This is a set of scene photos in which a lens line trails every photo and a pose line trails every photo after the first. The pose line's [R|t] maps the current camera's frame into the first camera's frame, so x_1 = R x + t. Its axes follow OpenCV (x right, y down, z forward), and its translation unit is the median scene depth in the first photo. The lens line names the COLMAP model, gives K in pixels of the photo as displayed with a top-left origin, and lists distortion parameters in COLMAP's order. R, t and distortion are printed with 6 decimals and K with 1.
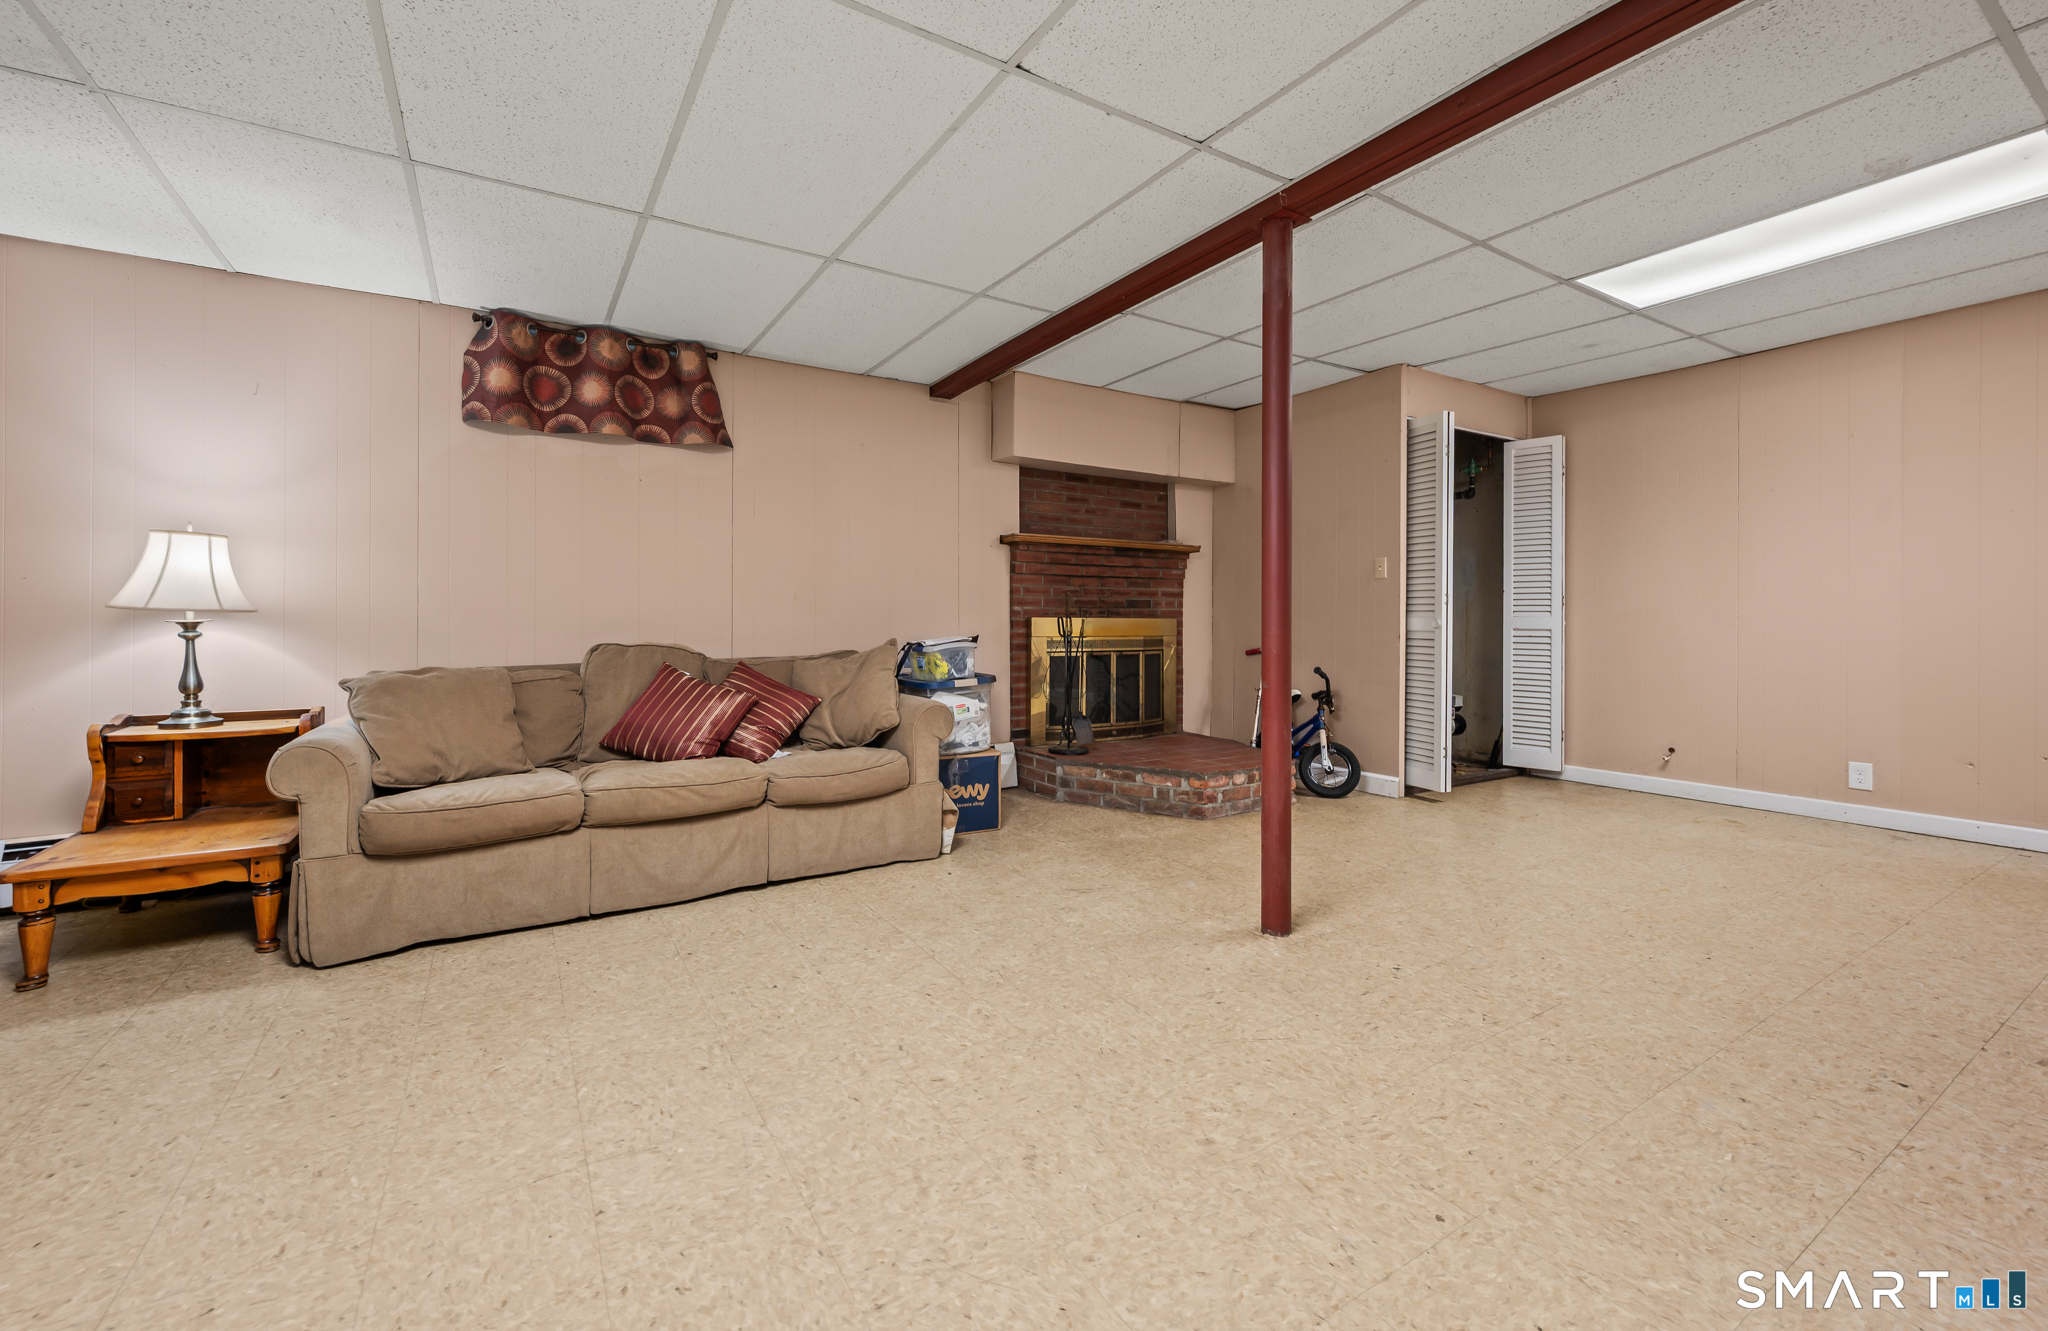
lens RADIAL K [[822.0, 0, 1051.3], [0, 822.0, 617.7], [0, 0, 1]] dist [-0.000207, -0.000175]
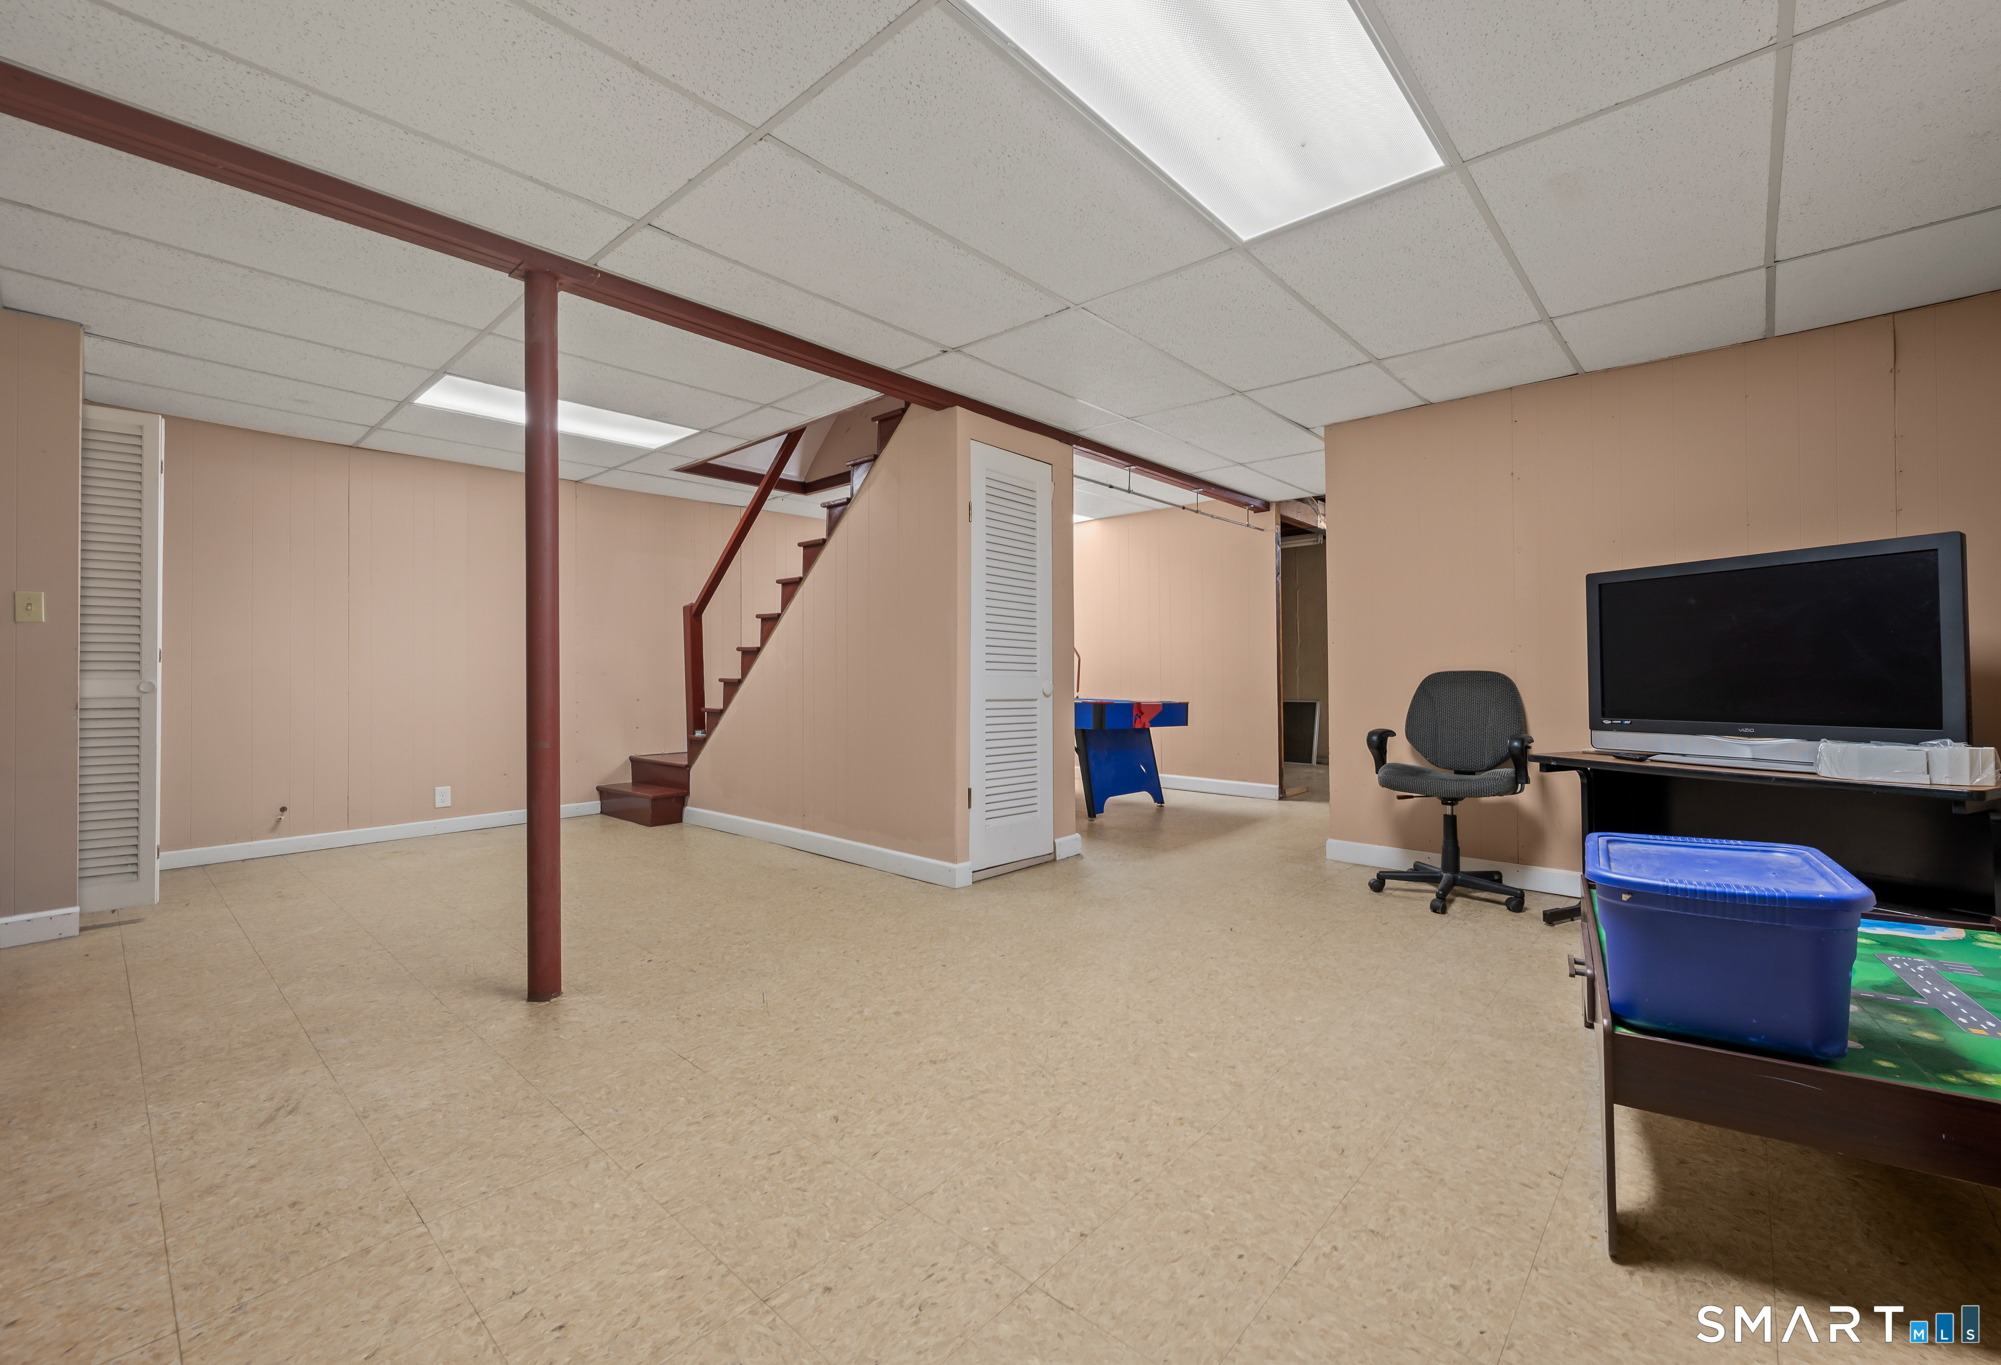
lens RADIAL K [[836.5, 0, 1000.5], [0, 836.5, 682.5], [0, 0, 1]] dist [-0.001968, 0.000647]
pose [[-0.254239, -0.008872, 0.967101, -0.825104], [0.008074, 0.999904, 0.011296, 0.001688], [-0.967108, 0.010681, -0.254143, 0.726779]]
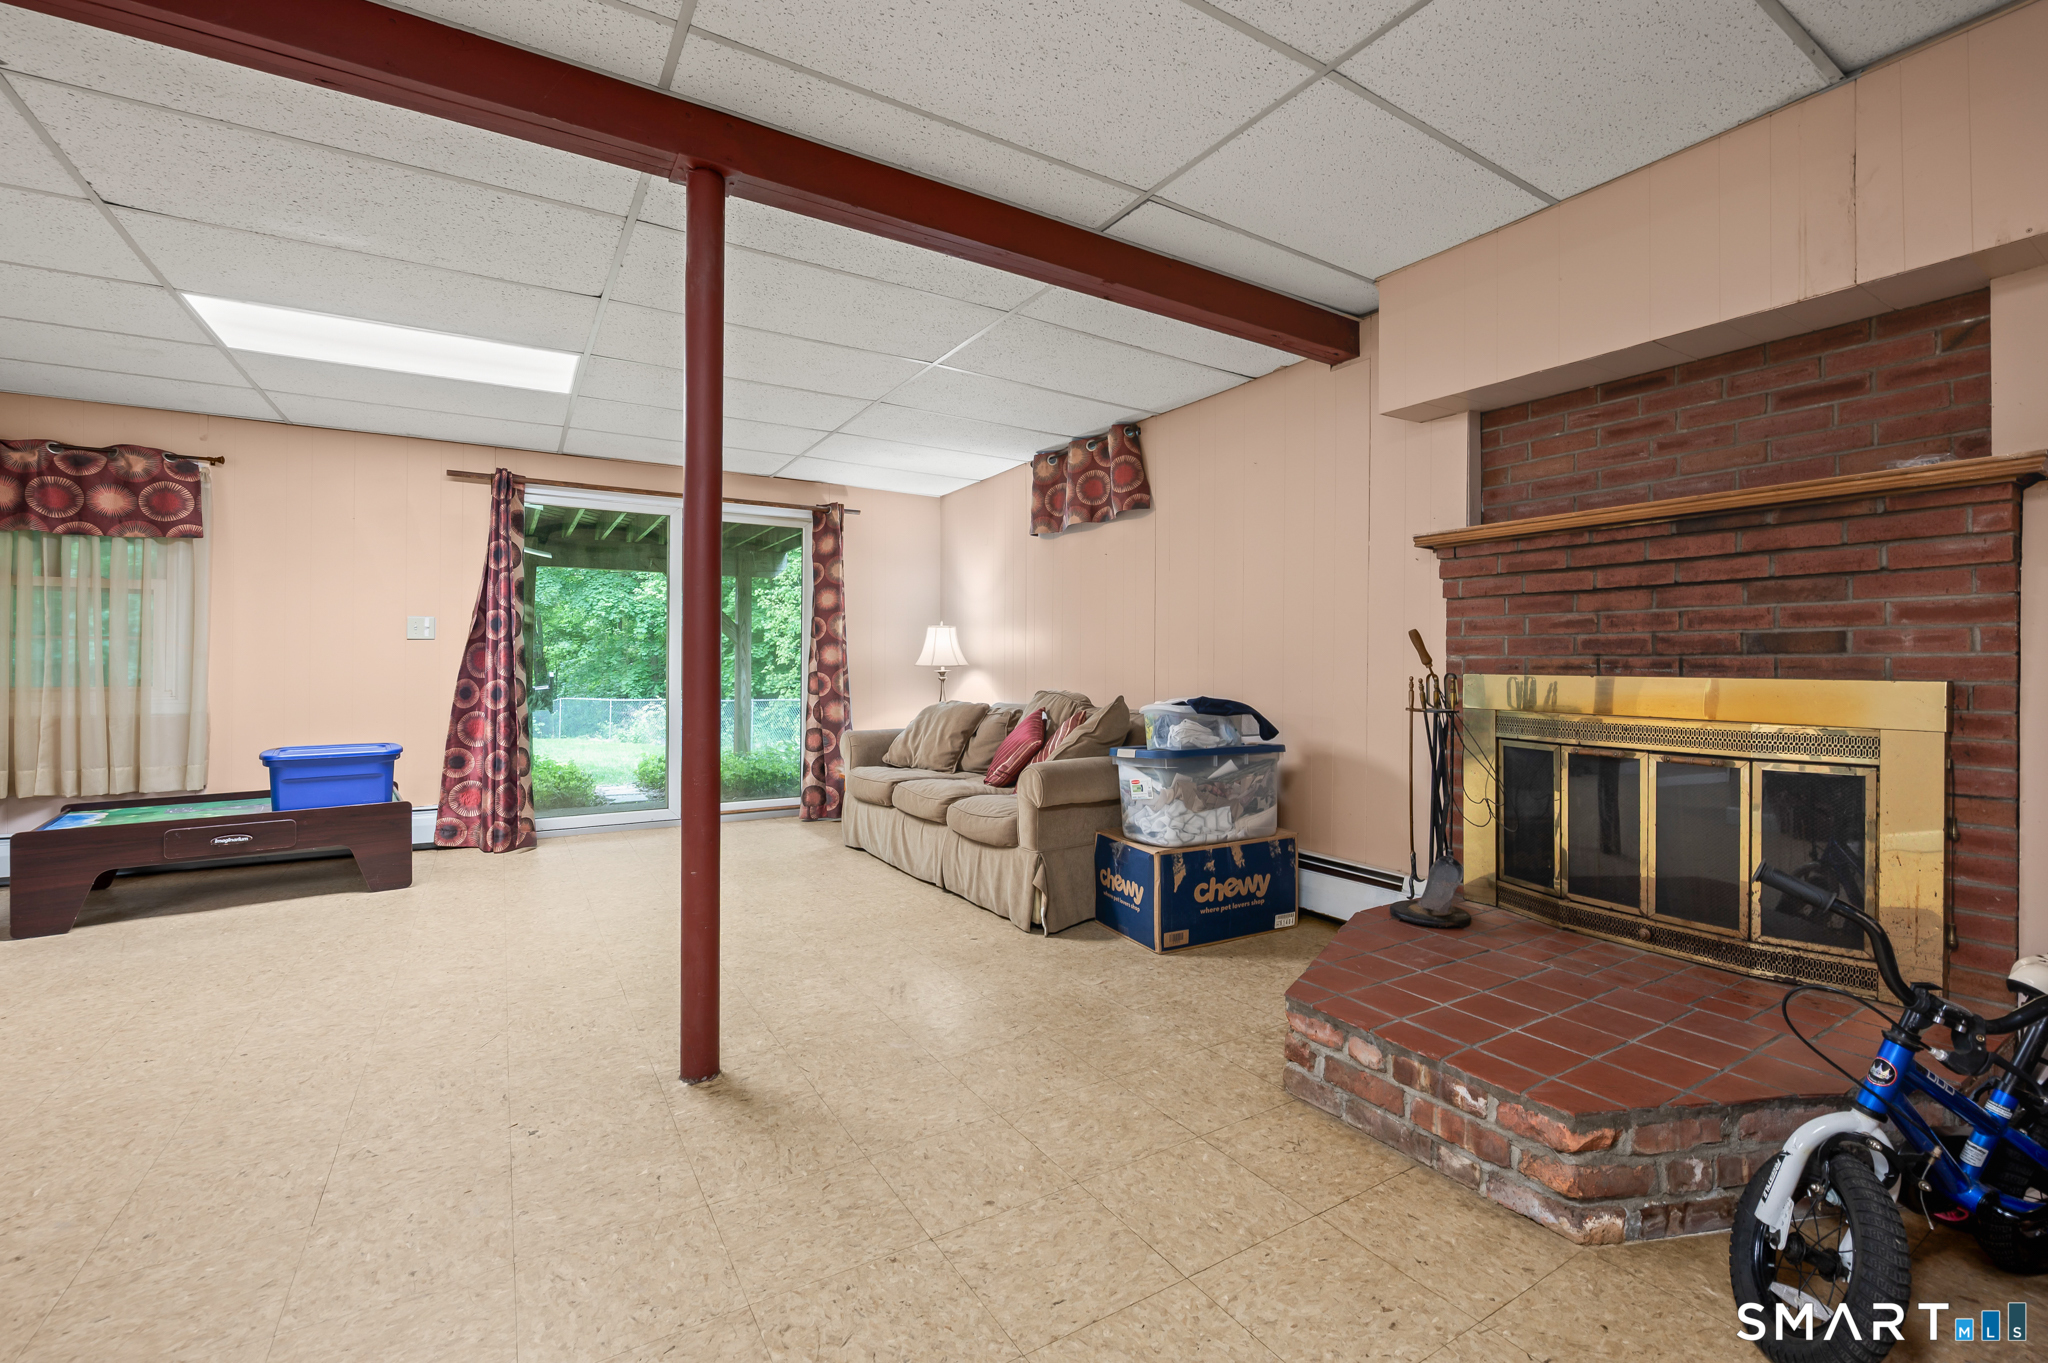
lens RADIAL K [[871.4, 0, 1025.6], [0, 871.4, 659.2], [0, 0, 1]] dist [-0.012567, 0.000790]
pose [[-0.020595, -0.007113, -0.999763, 1.105948], [-0.000547, 0.999975, -0.007103, -0.011502], [0.999788, 0.000400, -0.020599, 1.333564]]
